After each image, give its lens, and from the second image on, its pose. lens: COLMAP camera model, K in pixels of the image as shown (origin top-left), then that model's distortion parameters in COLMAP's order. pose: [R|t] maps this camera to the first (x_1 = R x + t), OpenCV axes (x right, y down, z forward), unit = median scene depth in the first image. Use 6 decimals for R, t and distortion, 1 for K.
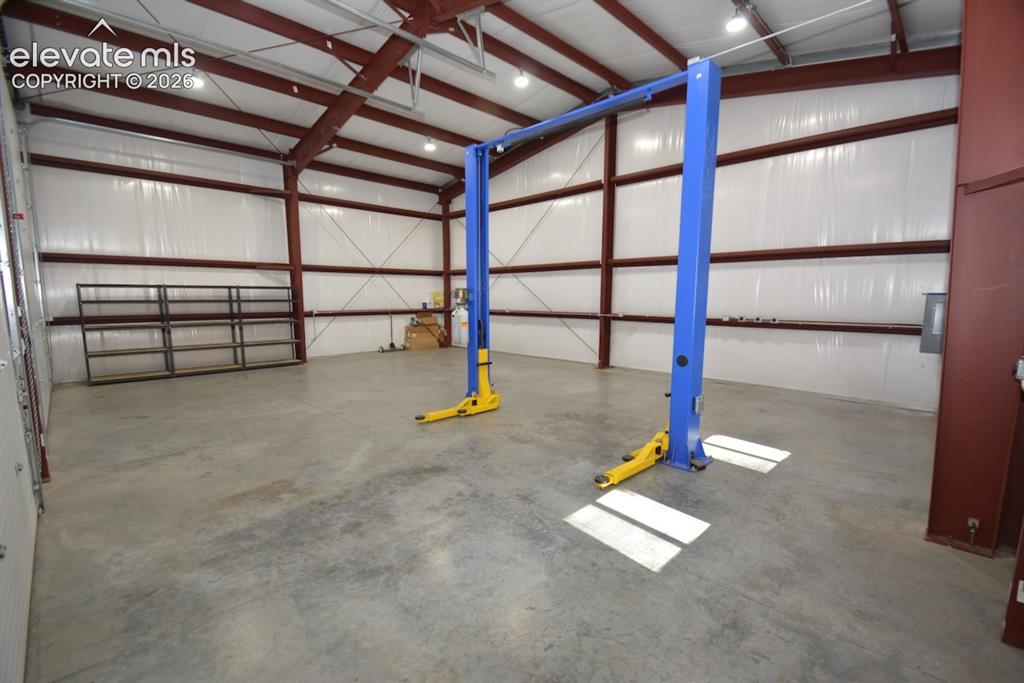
lens RADIAL K [[446.6, 0, 516.7], [0, 446.6, 350.0], [0, 0, 1]] dist [0.000874, -0.004696]
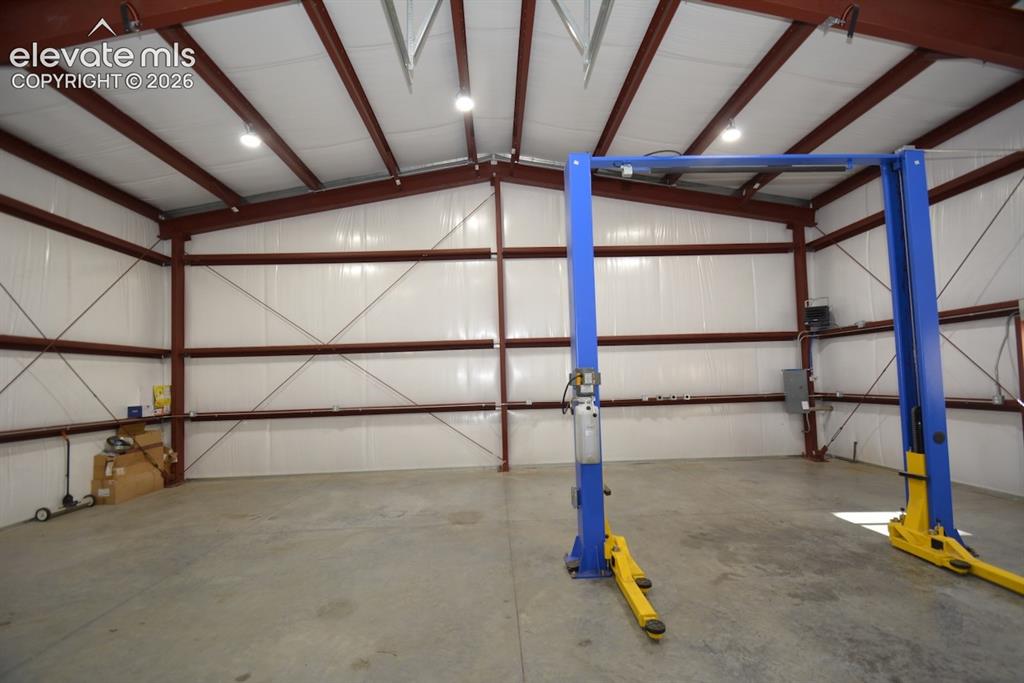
lens RADIAL K [[446.6, 0, 509.2], [0, 446.6, 351.5], [0, 0, 1]] dist [0.000874, -0.004696]
pose [[0.685772, 0.022036, 0.727483, -0.359940], [0.120570, 0.982291, -0.143411, -0.049267], [-0.717760, 0.186059, 0.670971, 0.379421]]
